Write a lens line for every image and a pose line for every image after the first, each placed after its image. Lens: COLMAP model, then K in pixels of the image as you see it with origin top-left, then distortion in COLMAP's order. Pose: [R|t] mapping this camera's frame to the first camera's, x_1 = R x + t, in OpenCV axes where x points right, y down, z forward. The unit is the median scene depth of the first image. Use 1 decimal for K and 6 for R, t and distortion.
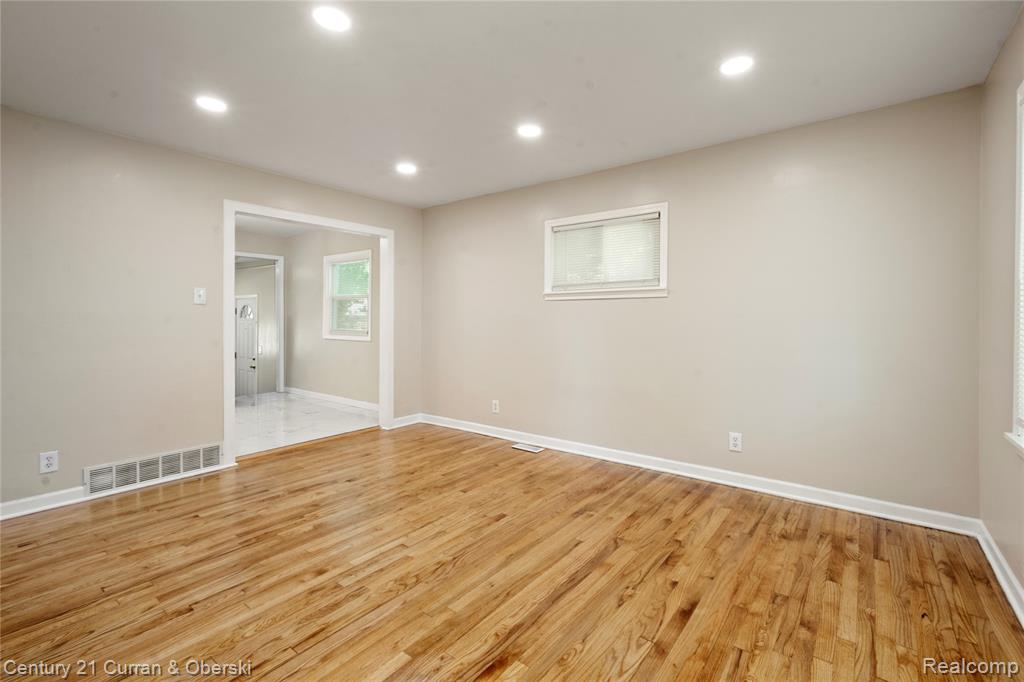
lens RADIAL K [[456.2, 0, 524.4], [0, 456.2, 327.1], [0, 0, 1]] dist [0.002596, 0.000046]
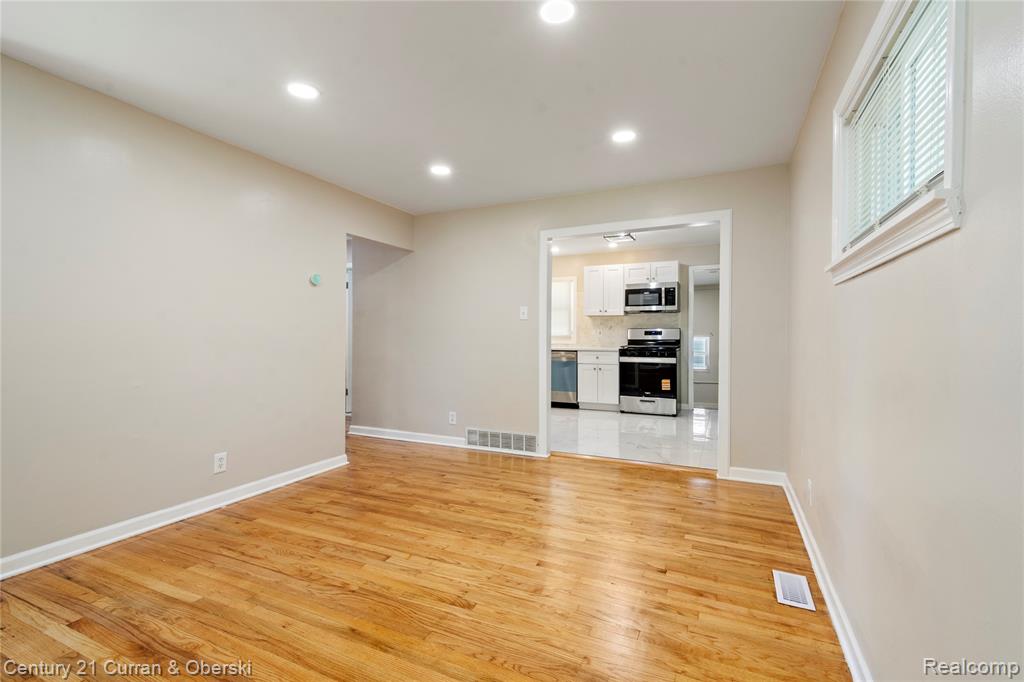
lens RADIAL K [[458.3, 0, 513.2], [0, 458.3, 335.7], [0, 0, 1]] dist [0.014643, -0.000398]
pose [[0.201645, 0.002752, -0.979455, 0.601934], [-0.014298, 0.999898, -0.000134, -0.007095], [0.979354, 0.014031, 0.201664, 0.827537]]
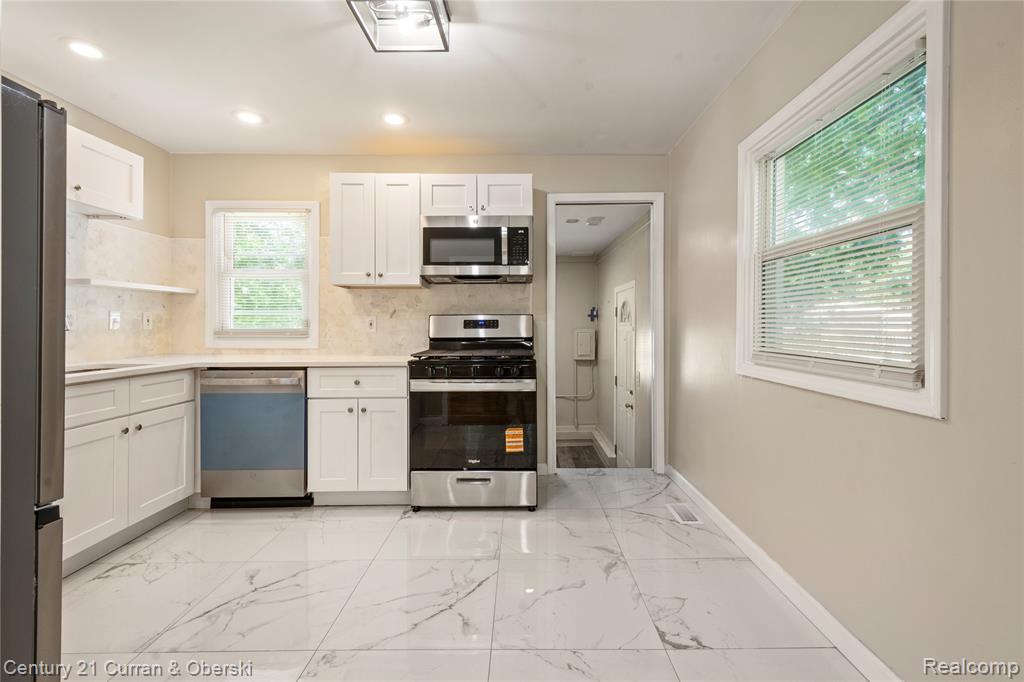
lens RADIAL K [[456.2, 0, 524.4], [0, 456.2, 327.1], [0, 0, 1]] dist [0.002596, 0.000046]
pose [[0.600926, -0.006467, -0.799279, -0.540111], [-0.009096, 0.999847, -0.014928, -0.008301], [0.799253, 0.016241, 0.600775, 1.385943]]
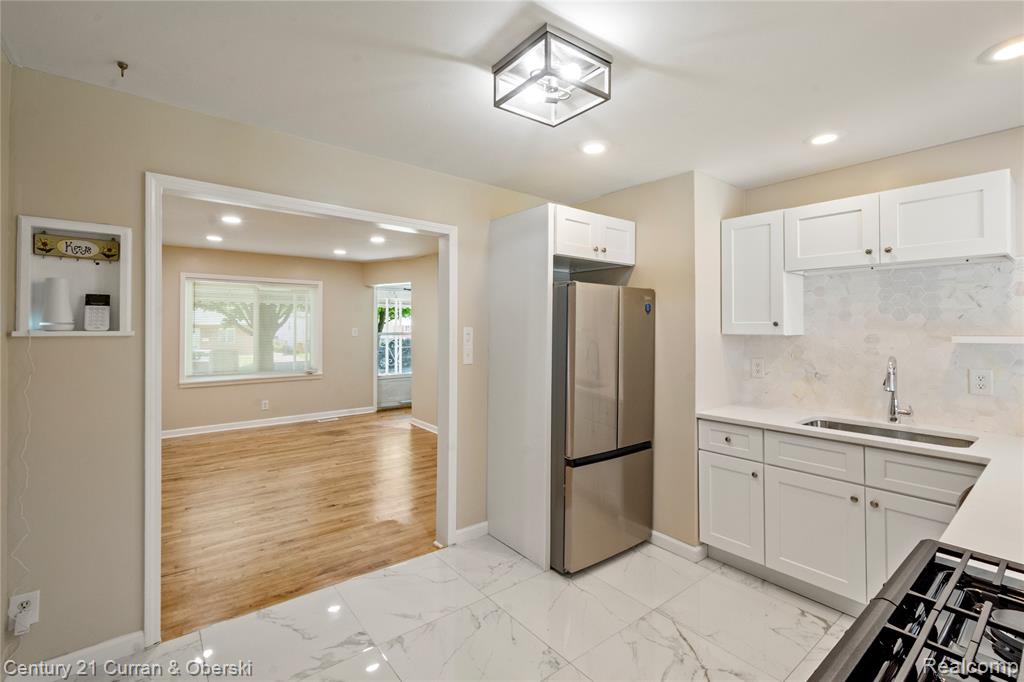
lens RADIAL K [[459.2, 0, 510.6], [0, 459.2, 328.4], [0, 0, 1]] dist [0.001170, 0.000132]
pose [[-0.967435, -0.009905, 0.252927, -1.181137], [-0.005395, 0.999814, 0.018519, -0.125307], [-0.253063, 0.016551, -0.967308, 2.151315]]
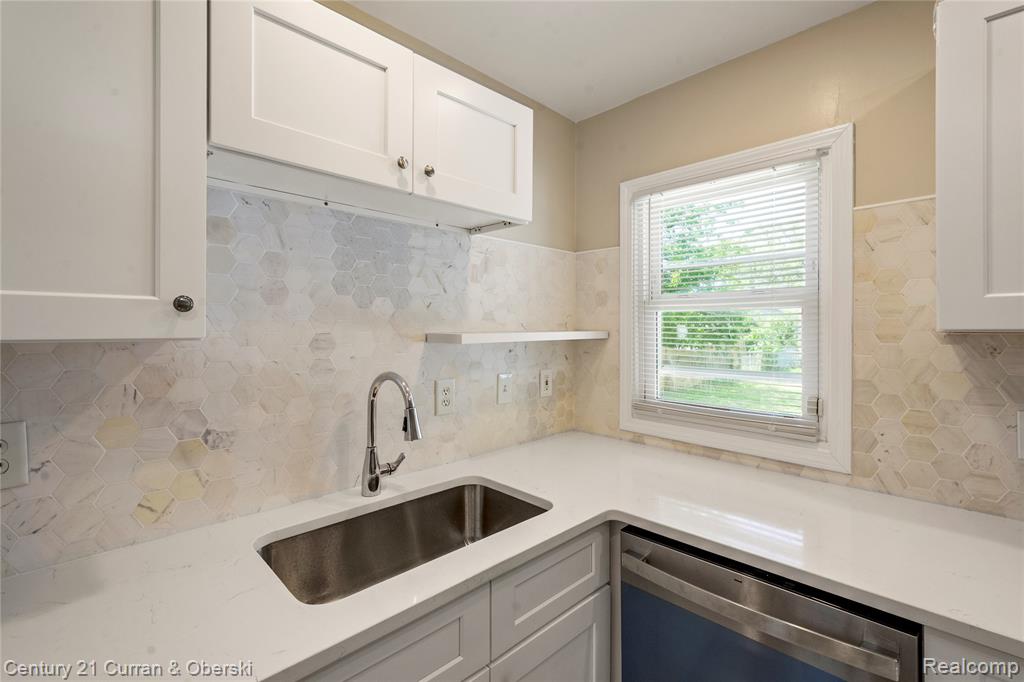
lens RADIAL K [[456.2, 0, 524.4], [0, 456.2, 327.1], [0, 0, 1]] dist [0.002596, 0.000046]
pose [[-0.138716, -0.009789, -0.990284, -1.213504], [-0.017990, 0.999811, -0.007363, -0.107478], [0.990169, 0.016794, -0.138866, 1.385624]]
